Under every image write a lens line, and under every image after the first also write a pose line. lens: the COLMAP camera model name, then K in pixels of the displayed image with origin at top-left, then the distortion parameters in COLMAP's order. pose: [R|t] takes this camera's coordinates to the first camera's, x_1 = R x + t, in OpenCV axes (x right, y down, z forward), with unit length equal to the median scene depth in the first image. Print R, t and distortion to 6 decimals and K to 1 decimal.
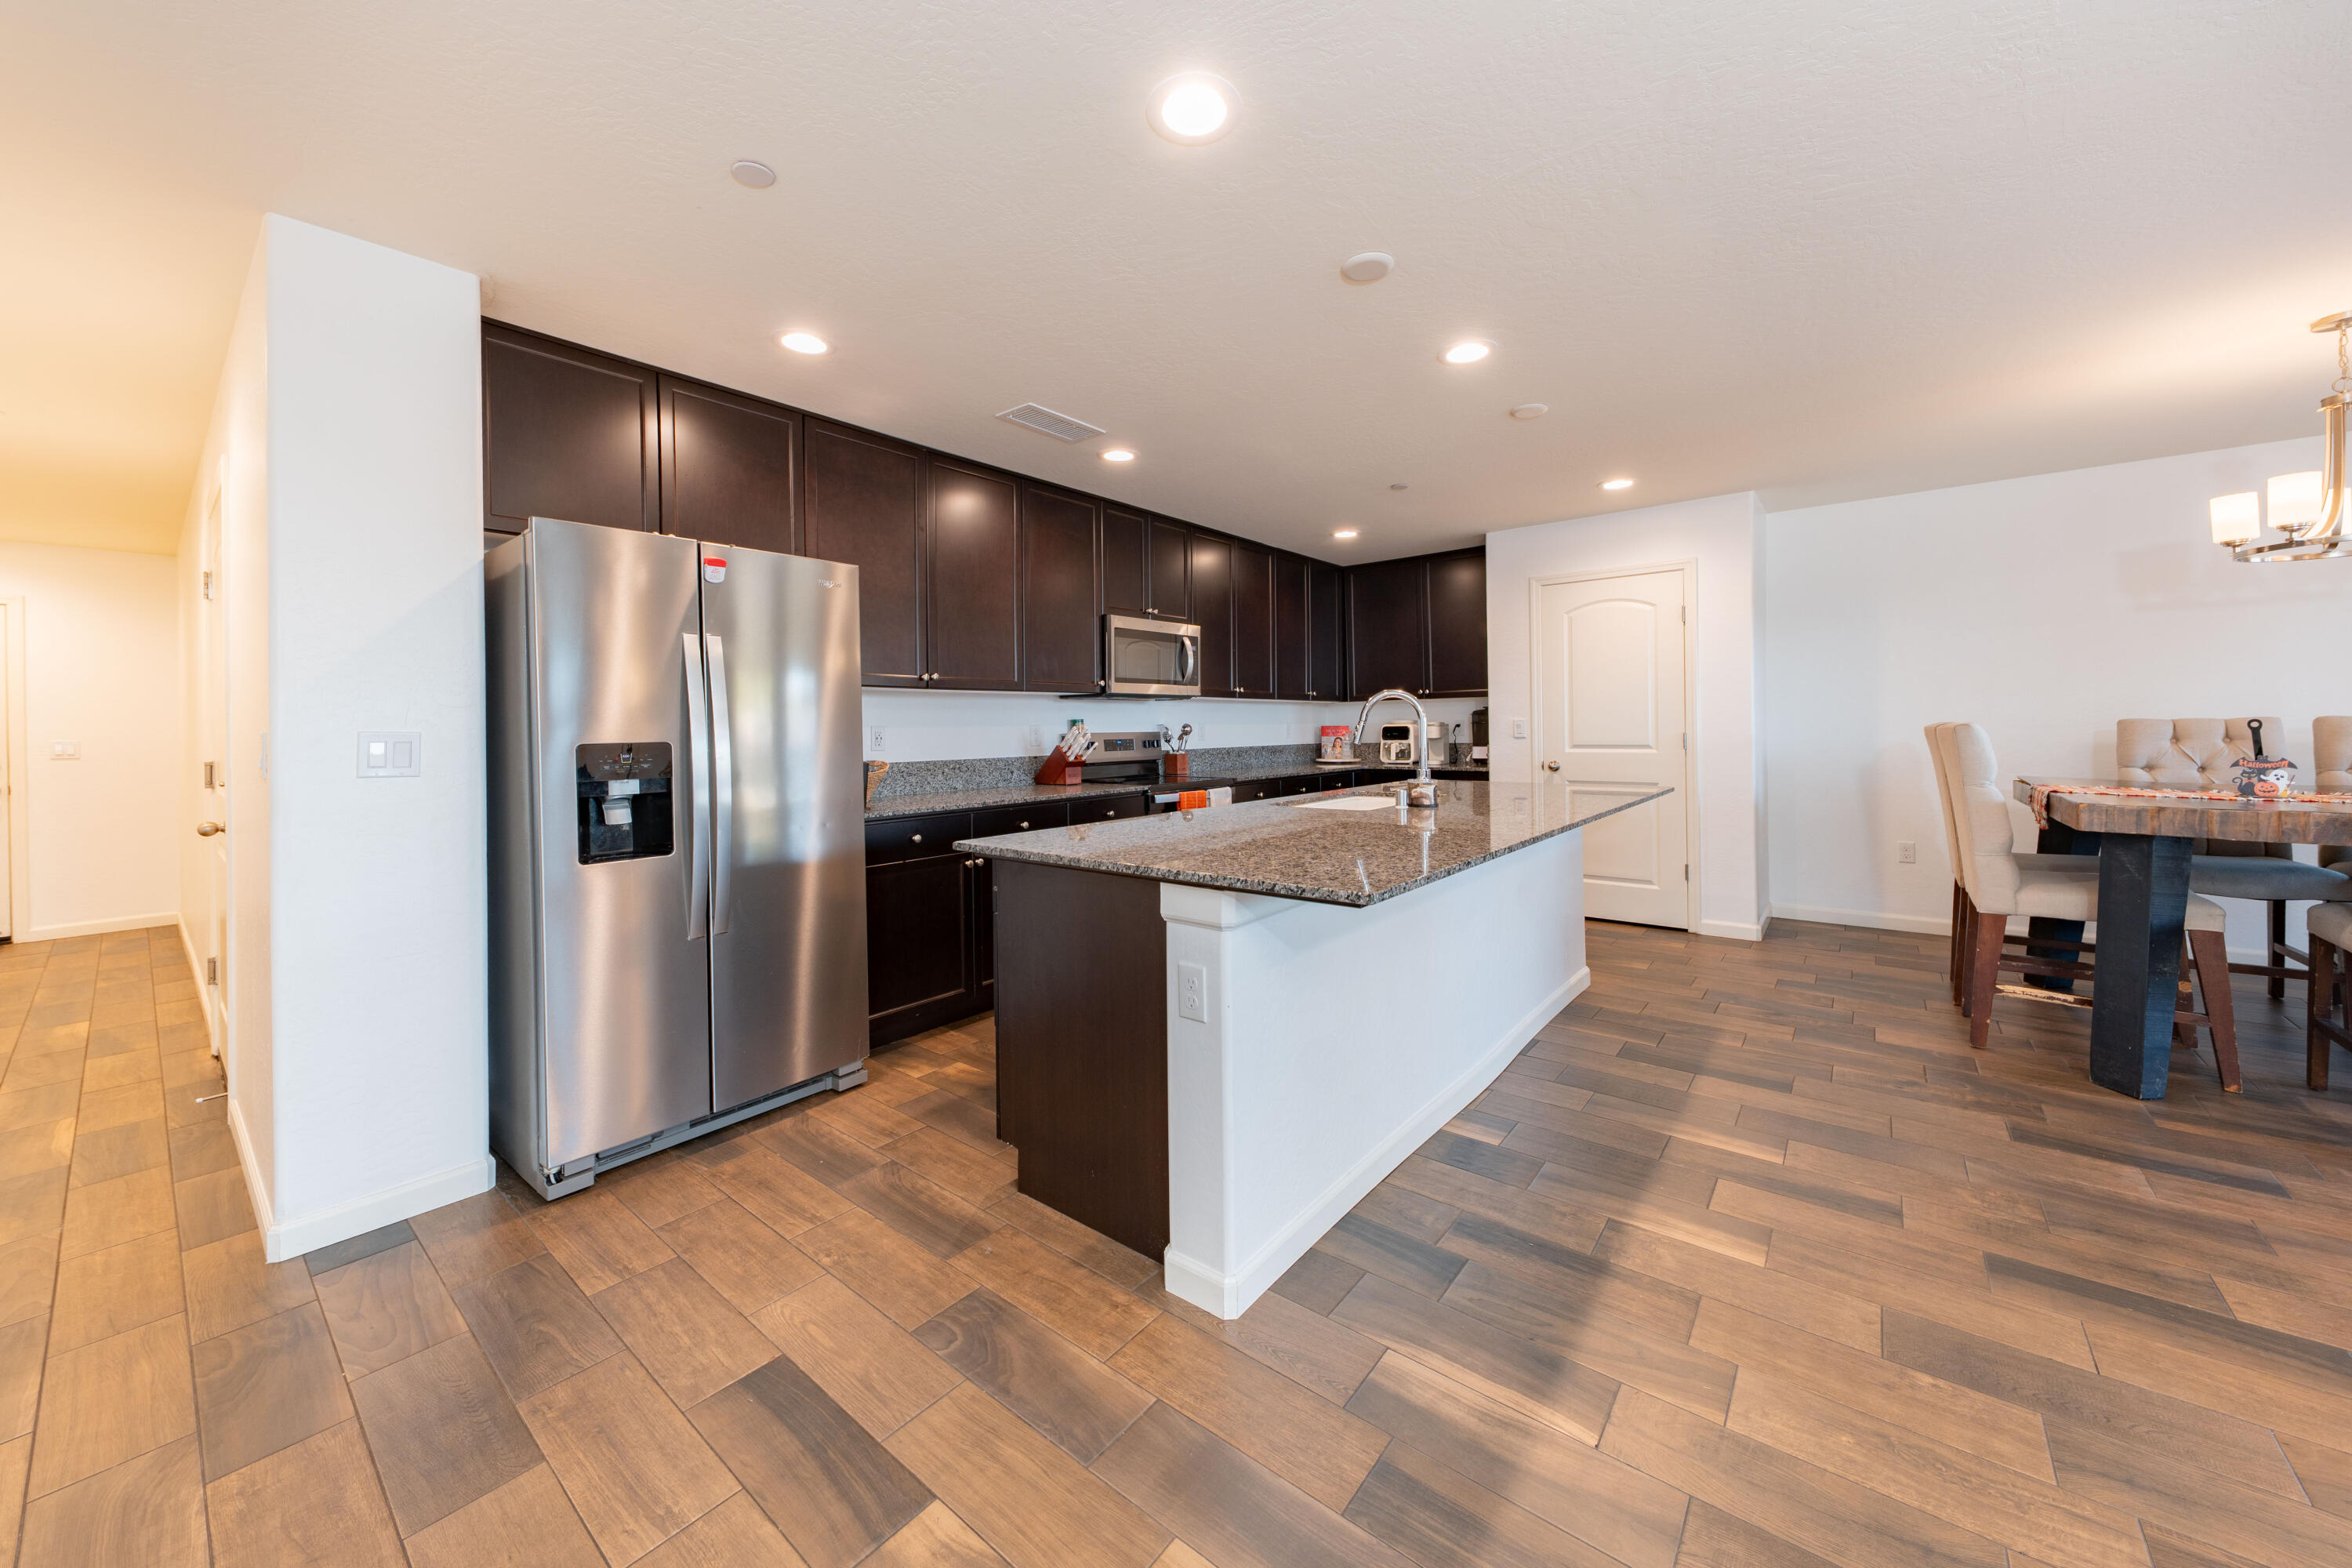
lens RADIAL K [[844.8, 0, 1178.8], [0, 844.8, 735.0], [0, 0, 1]] dist [0.015489, -0.005379]
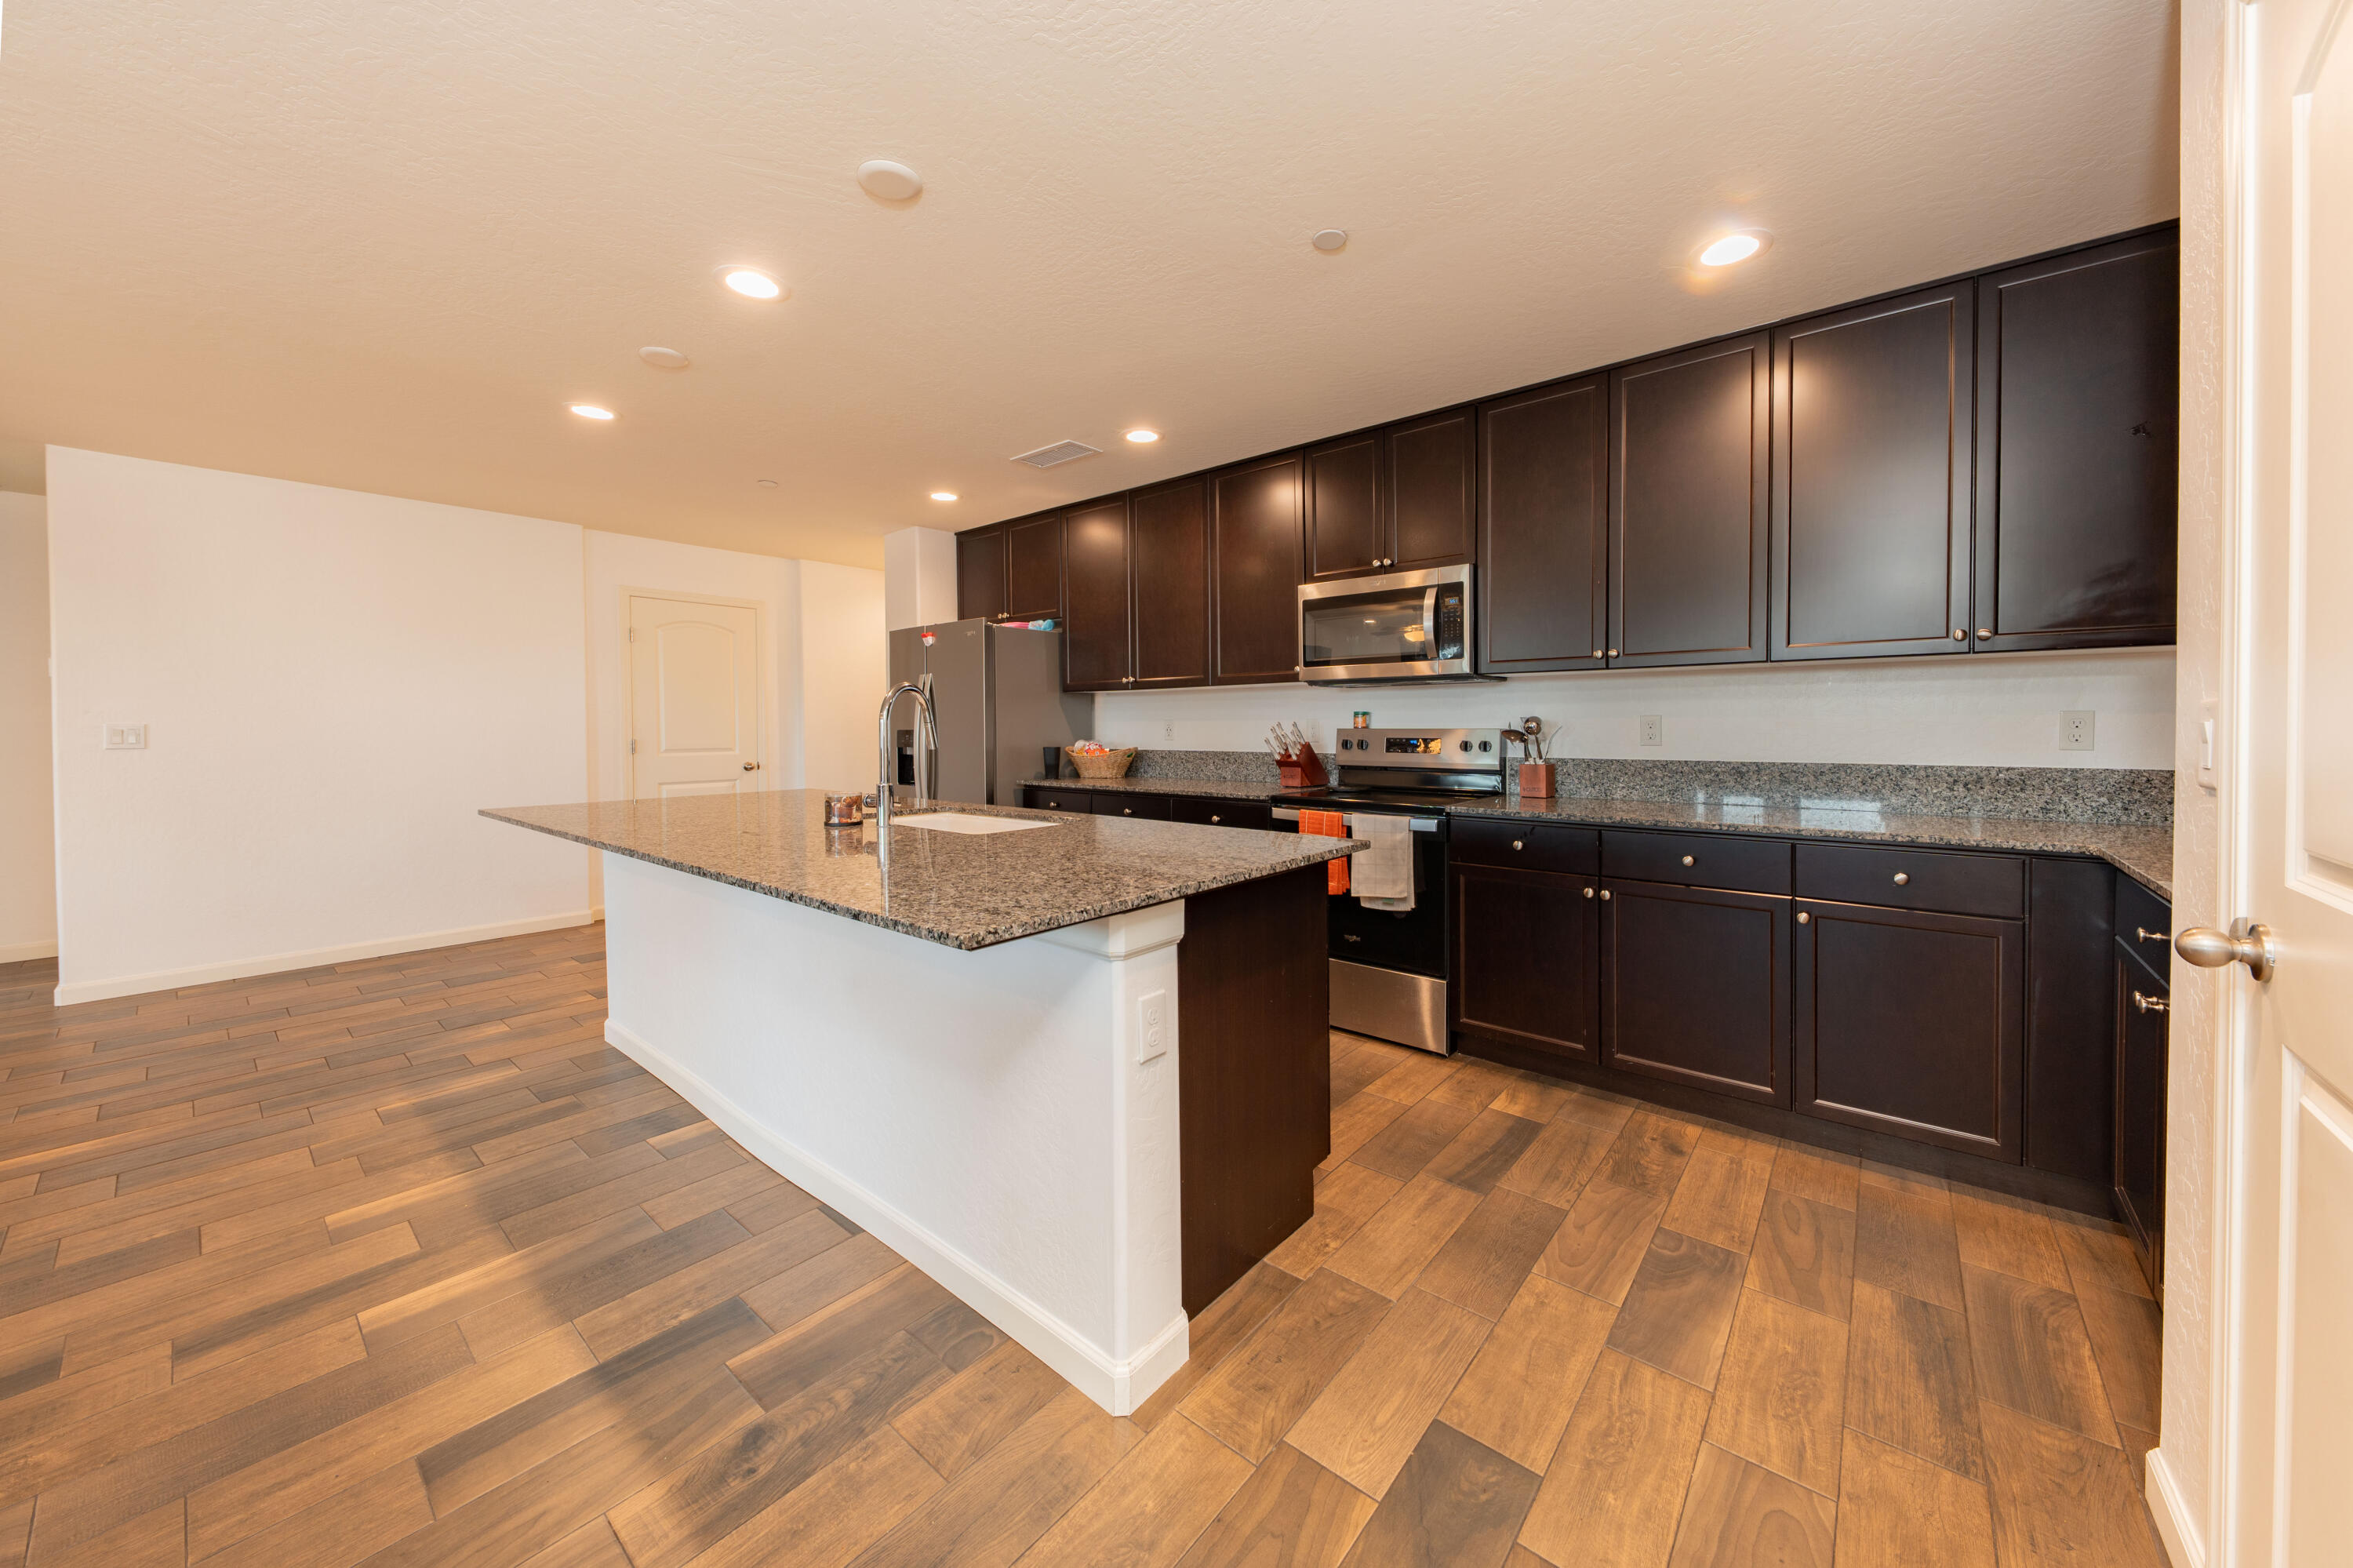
lens RADIAL K [[833.4, 0, 1189.8], [0, 833.4, 740.0], [0, 0, 1]] dist [0.018947, -0.004710]
pose [[-0.013359, 0.033517, -0.999349, 1.009103], [-0.000367, 0.999438, 0.033525, -0.026286], [0.999911, 0.000815, -0.013339, 1.230695]]
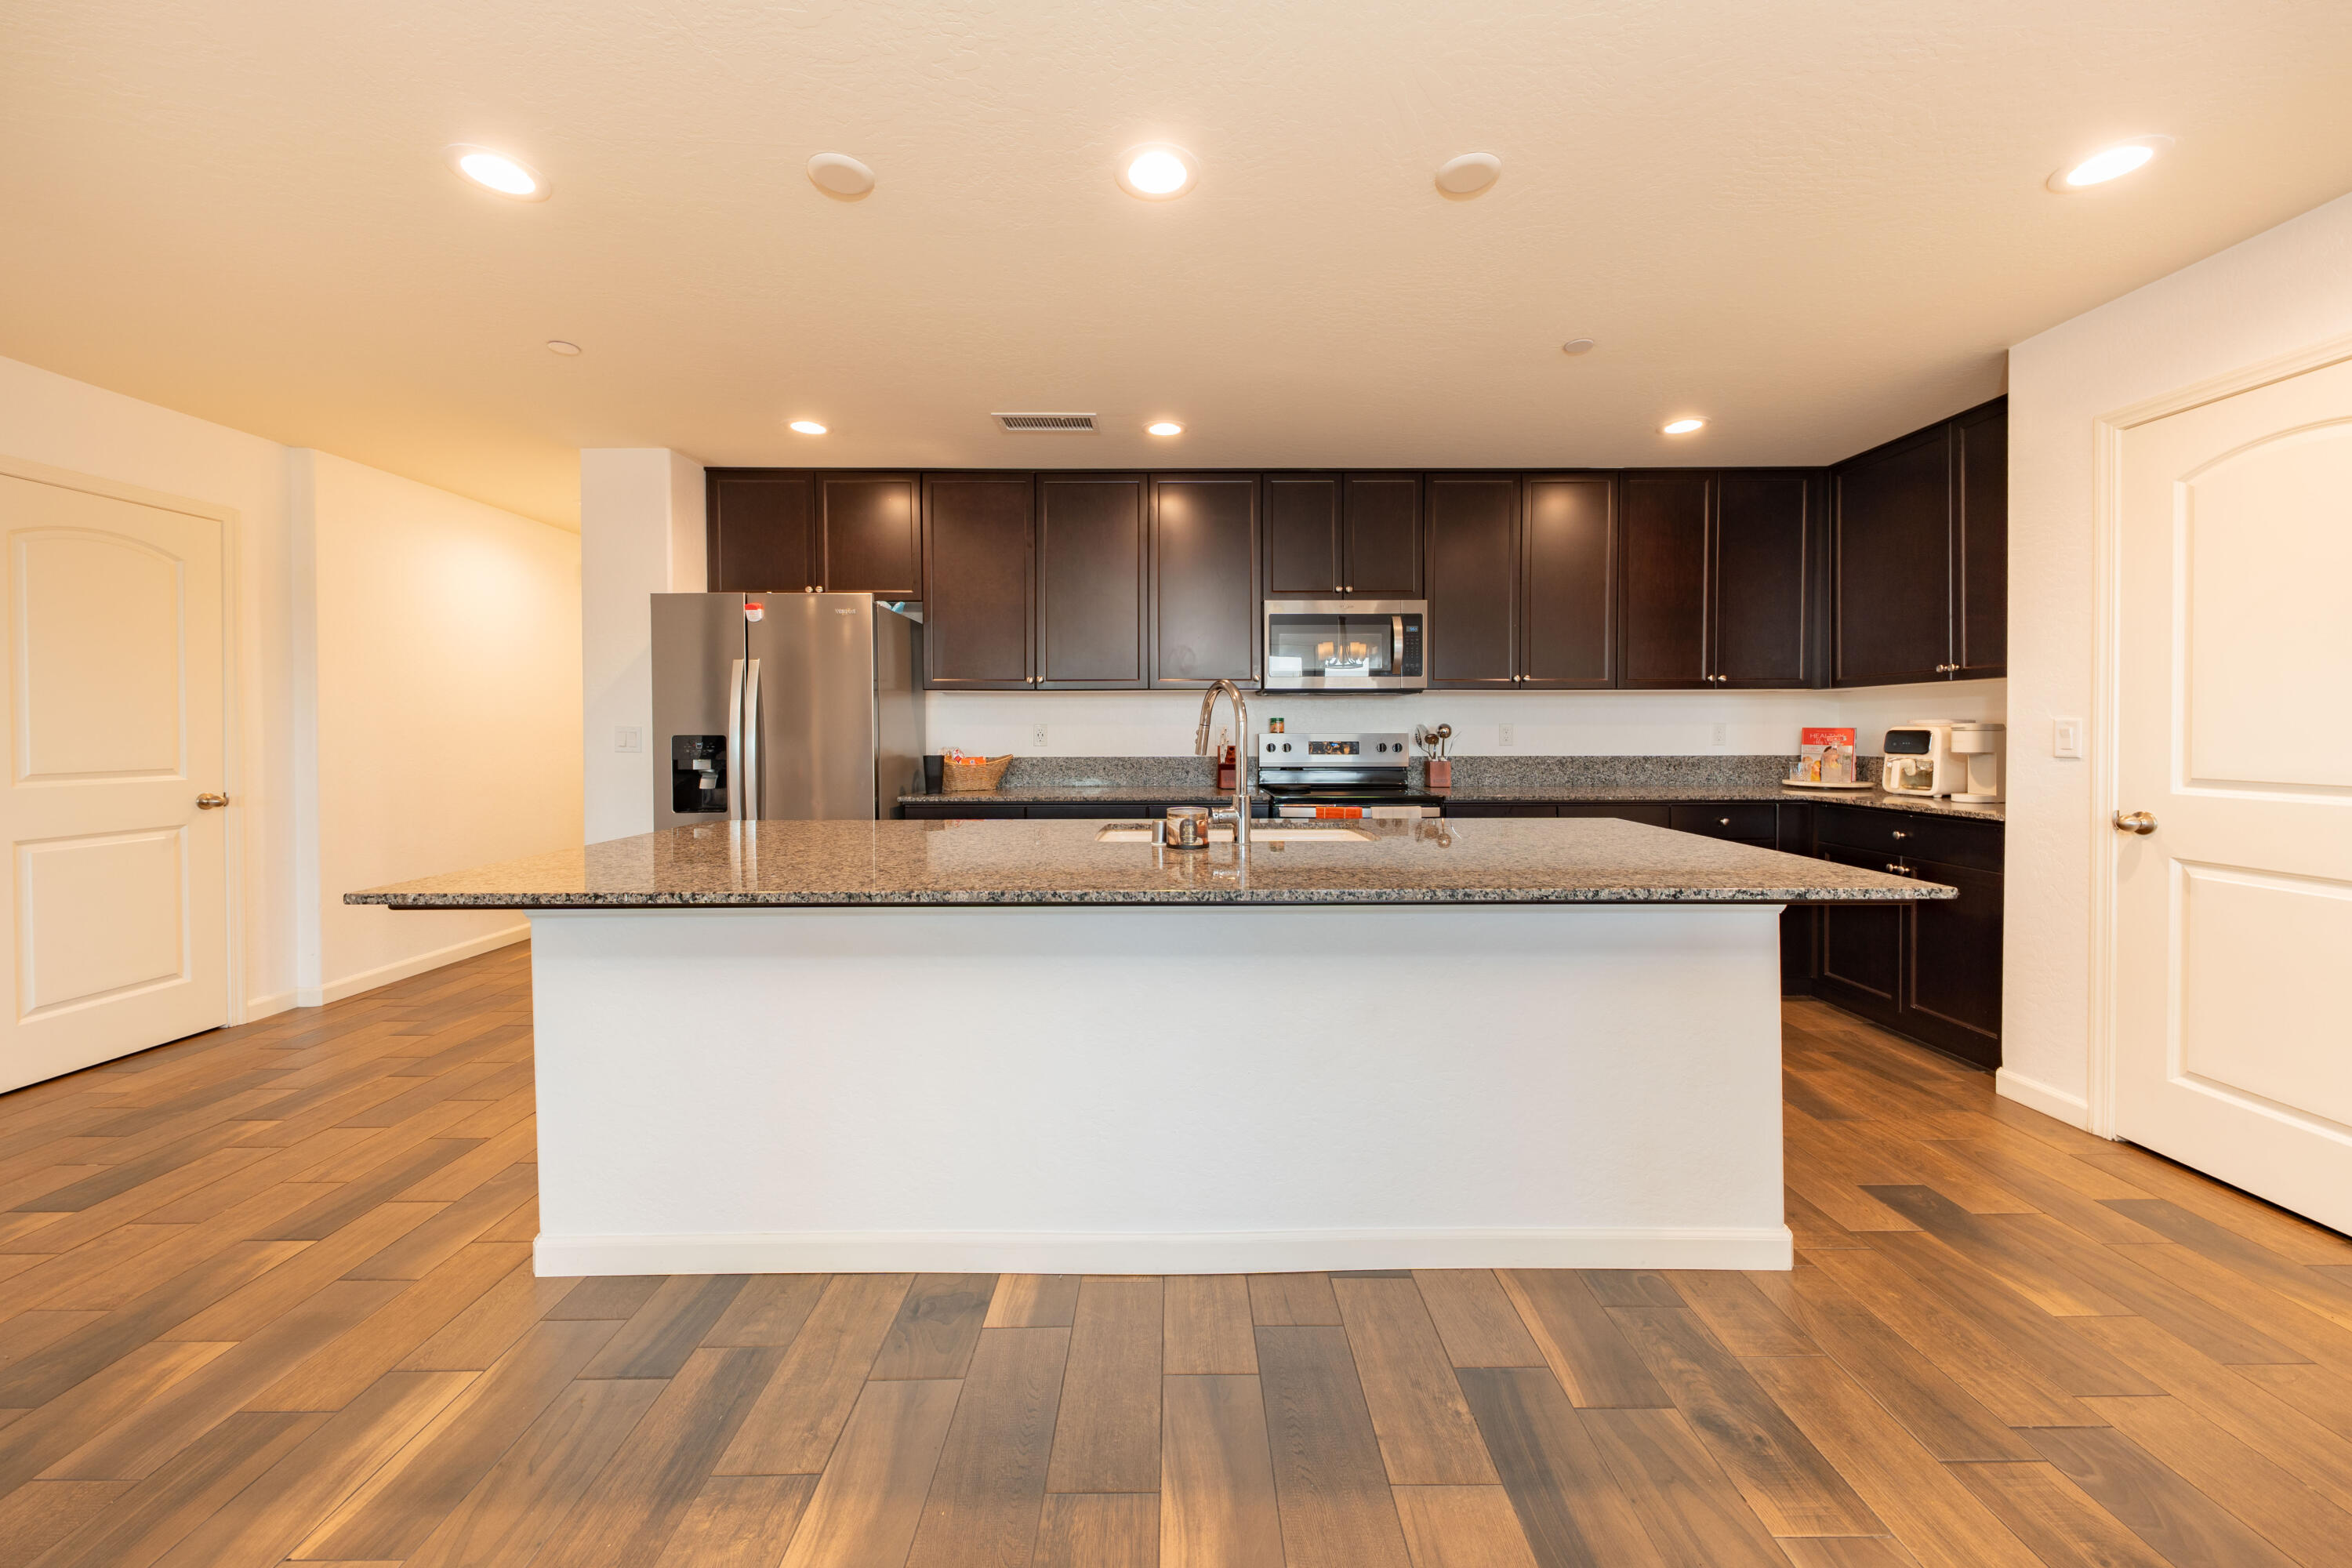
lens RADIAL K [[844.8, 0, 1178.8], [0, 844.8, 735.0], [0, 0, 1]] dist [0.015489, -0.005379]
pose [[0.635117, 0.018326, -0.772199, 0.749604], [-0.012679, 0.999831, 0.013300, -0.015961], [0.772312, 0.001343, 0.635242, 0.497161]]
